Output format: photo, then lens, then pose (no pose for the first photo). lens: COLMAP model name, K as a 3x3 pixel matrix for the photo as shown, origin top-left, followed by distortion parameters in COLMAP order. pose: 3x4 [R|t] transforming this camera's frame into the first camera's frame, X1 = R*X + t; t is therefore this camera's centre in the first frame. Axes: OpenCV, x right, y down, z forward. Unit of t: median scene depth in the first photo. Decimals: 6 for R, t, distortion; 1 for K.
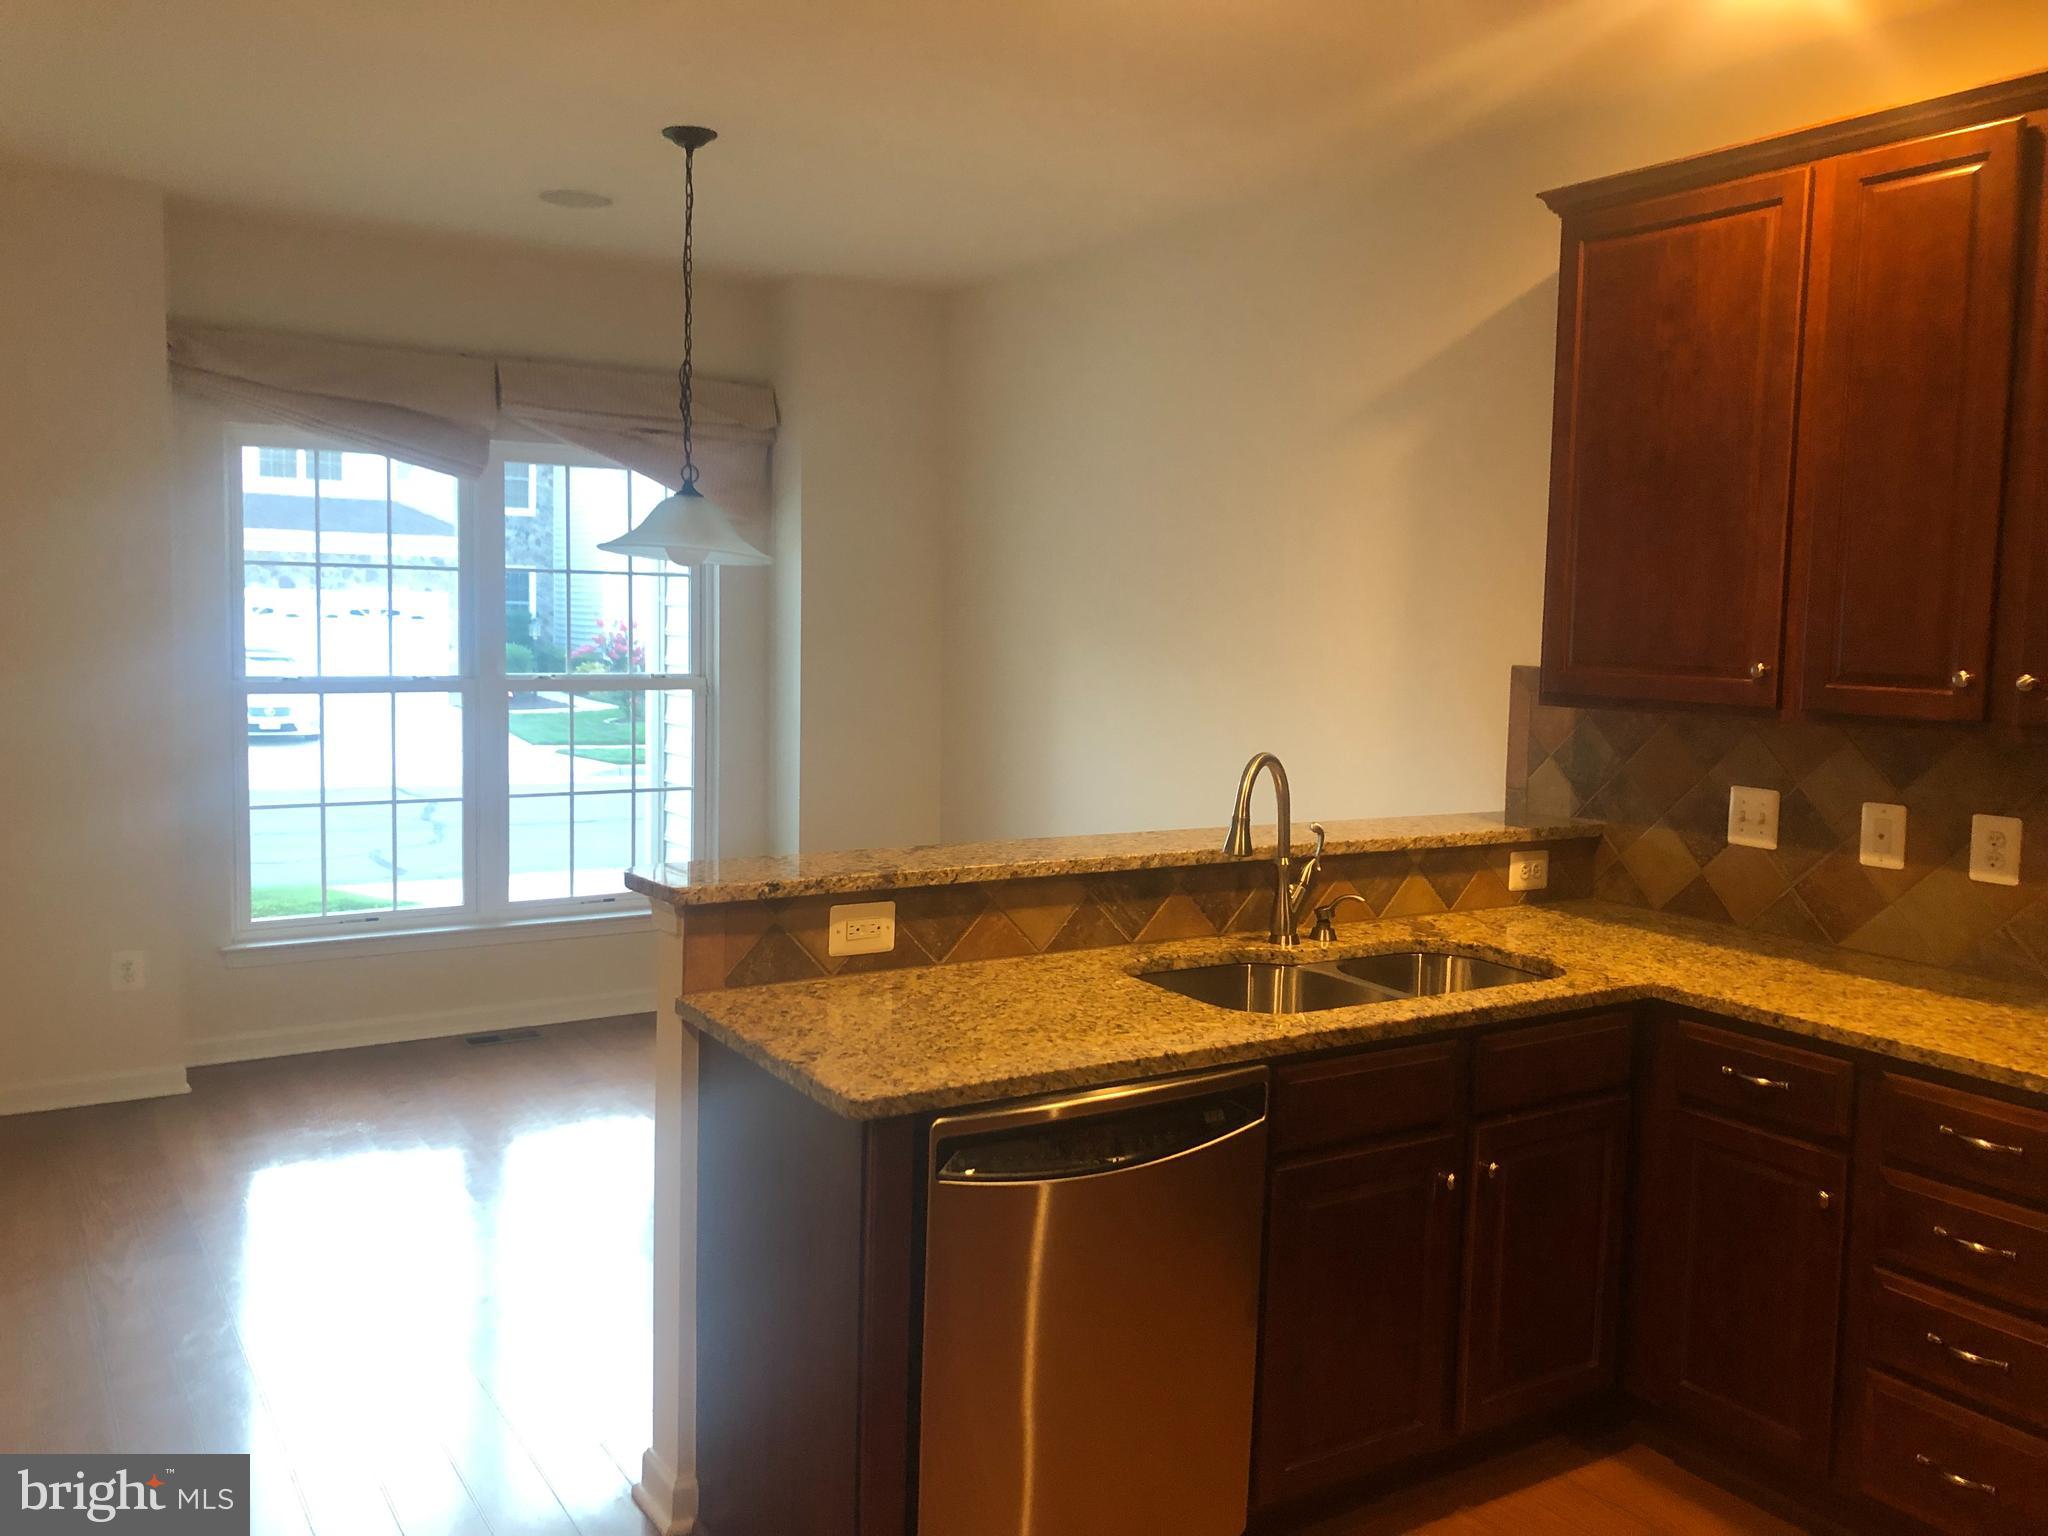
lens RADIAL K [[1699.0, 0, 1024.0], [0, 1699.0, 768.0], [0, 0, 1]] dist [-0.006939, 0.104564]
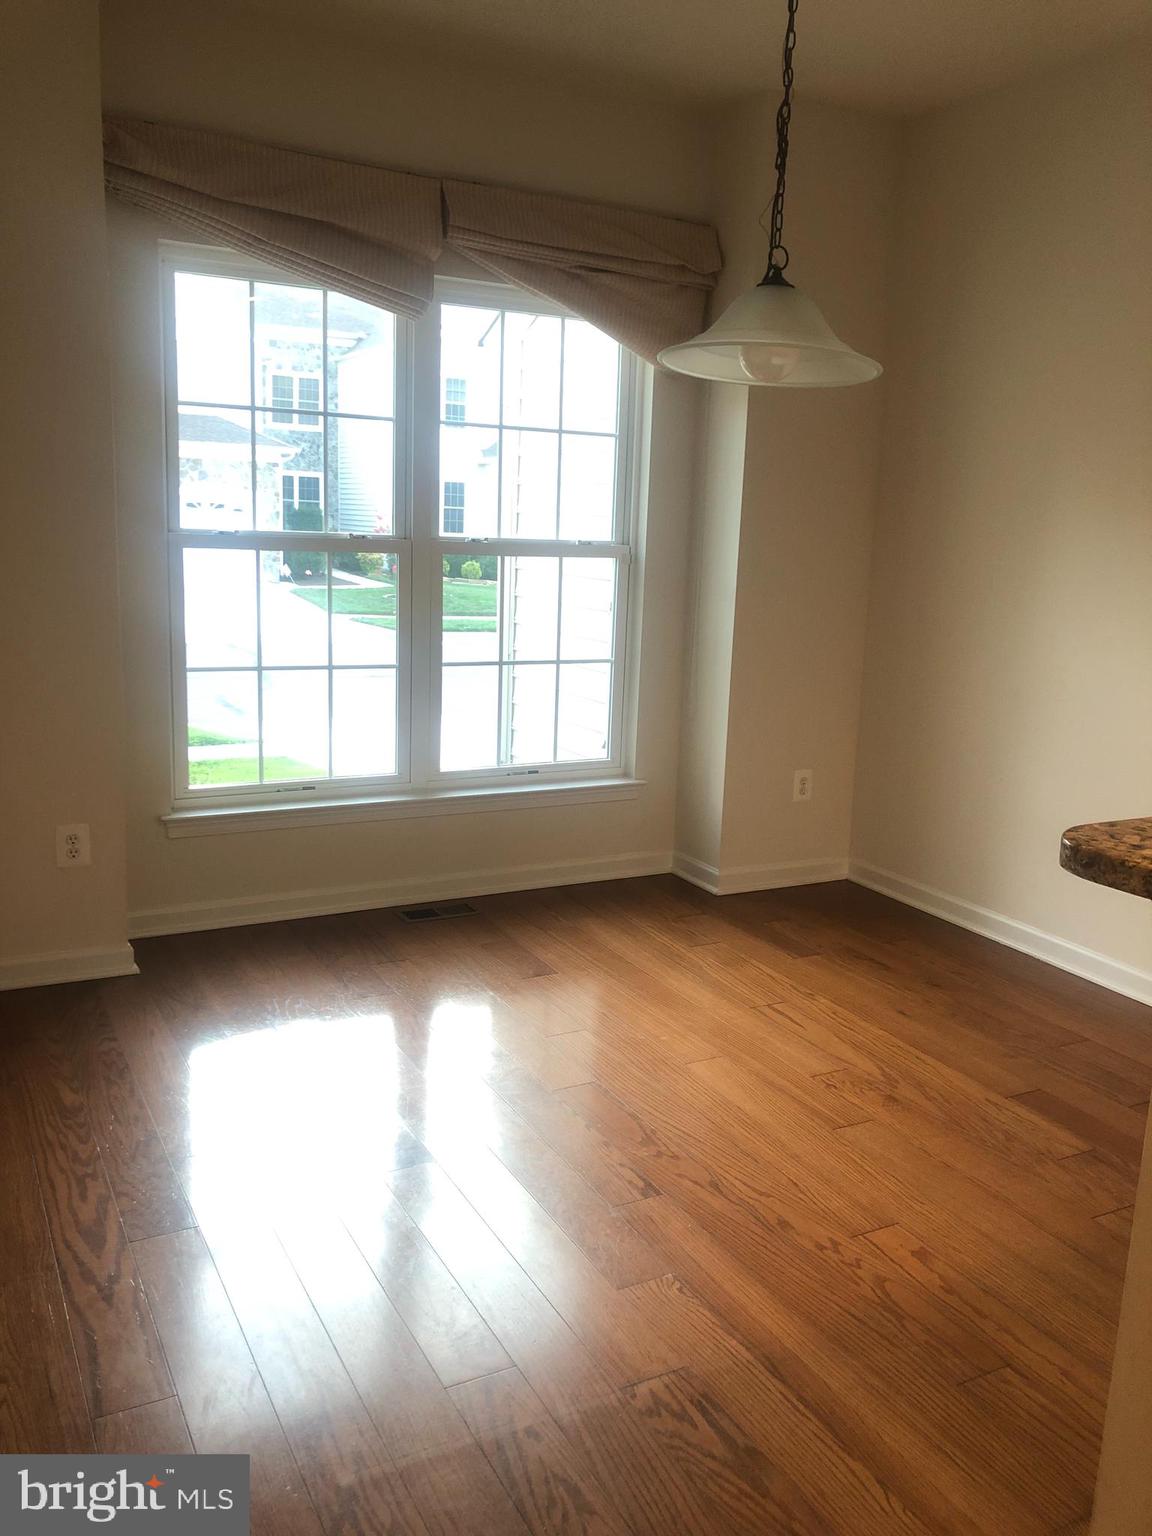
lens RADIAL K [[1234.0, 0, 576.0], [0, 1234.0, 768.0], [0, 0, 1]] dist [0.139453, -0.238011]
pose [[0.997569, 0.030656, -0.062582, -0.188414], [-0.023973, 0.994196, 0.104882, -0.000319], [0.065434, -0.103127, 0.992514, 0.310795]]
